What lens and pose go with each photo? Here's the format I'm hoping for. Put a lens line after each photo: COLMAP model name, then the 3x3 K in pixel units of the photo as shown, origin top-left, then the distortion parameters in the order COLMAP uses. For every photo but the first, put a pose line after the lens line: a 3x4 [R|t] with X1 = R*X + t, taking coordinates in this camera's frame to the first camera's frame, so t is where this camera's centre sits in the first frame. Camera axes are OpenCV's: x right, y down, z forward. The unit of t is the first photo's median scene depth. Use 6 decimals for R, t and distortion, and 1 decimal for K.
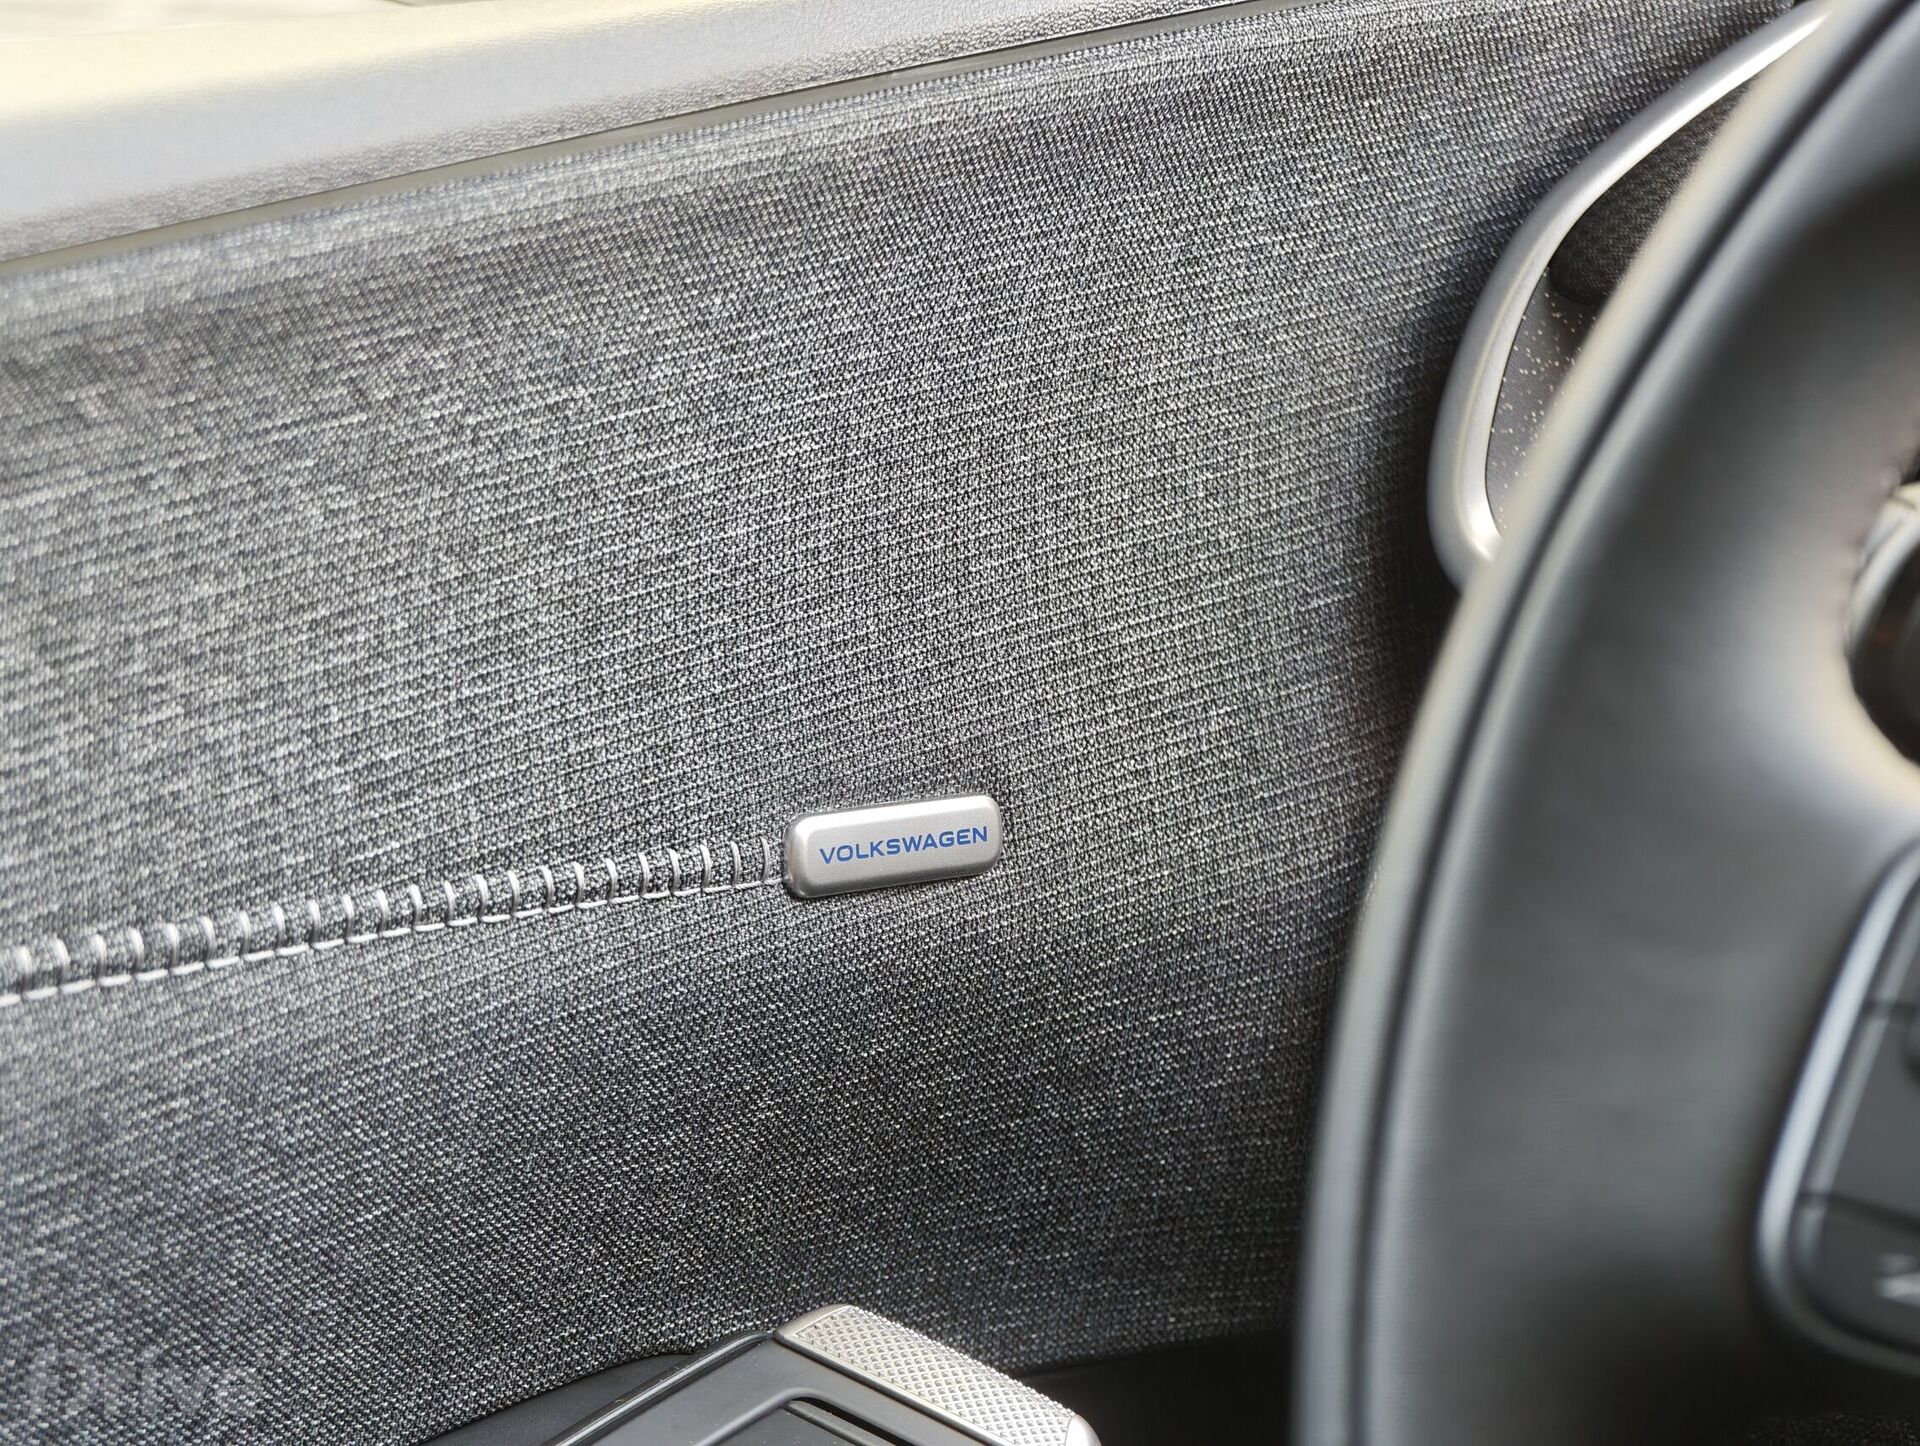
lens RADIAL K [[5453.5, 0, 960.0], [0, 5453.5, 723.0], [0, 0, 1]] dist [0.375303, -1.283273]
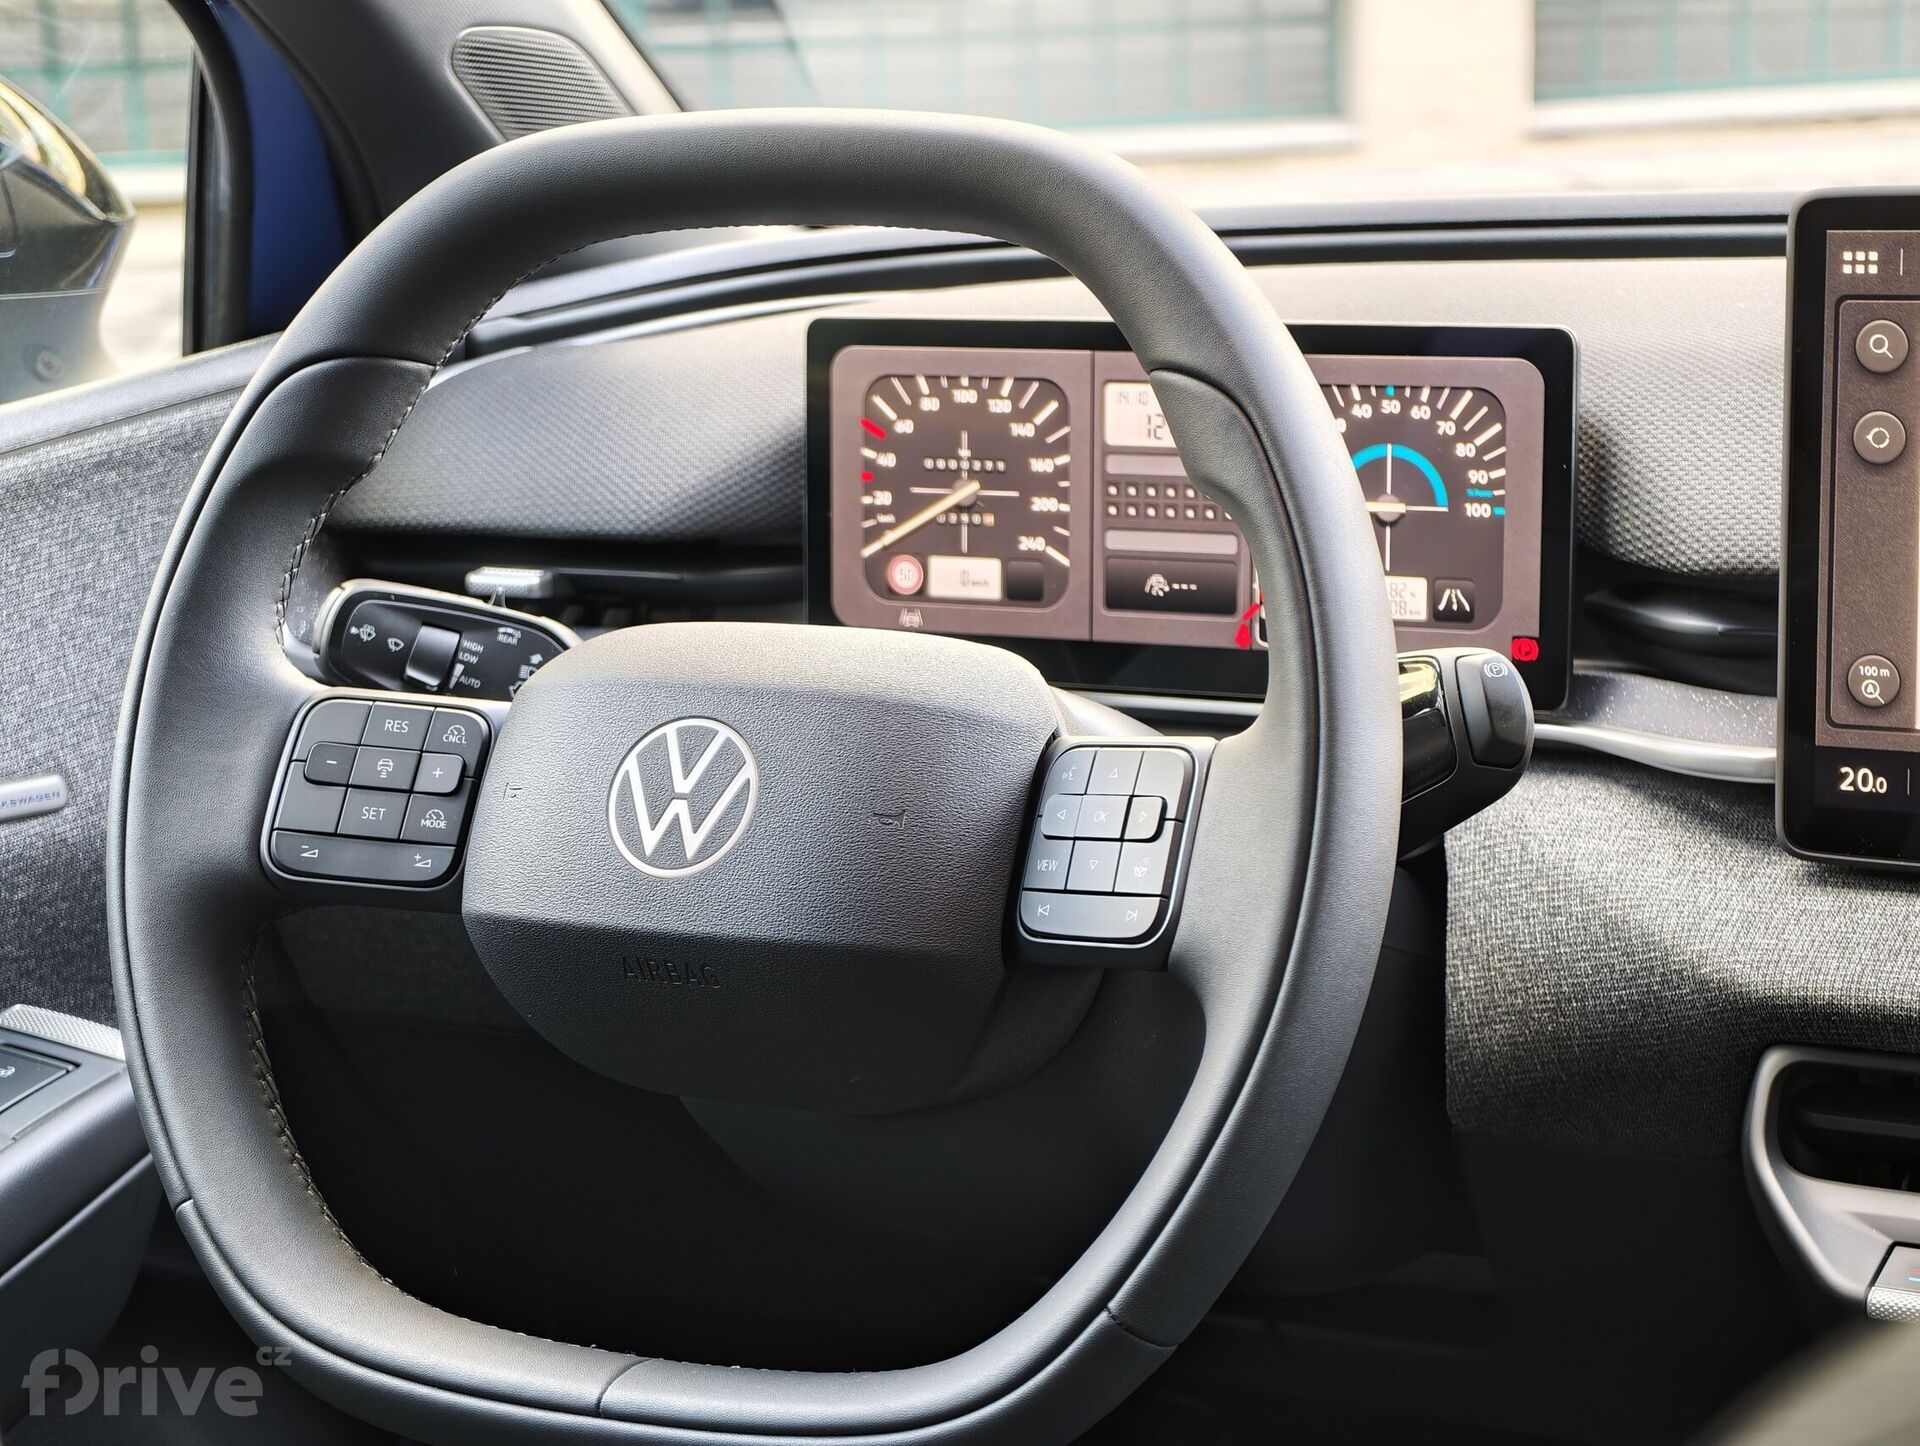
lens RADIAL K [[4317.9, 0, 960.0], [0, 4317.9, 723.0], [0, 0, 1]] dist [0.219519, -0.001003]
pose [[0.980966, -0.135446, 0.139142, 0.123160], [0.139071, 0.990143, -0.016629, 0.073254], [-0.135518, 0.035663, 0.990133, -0.833363]]
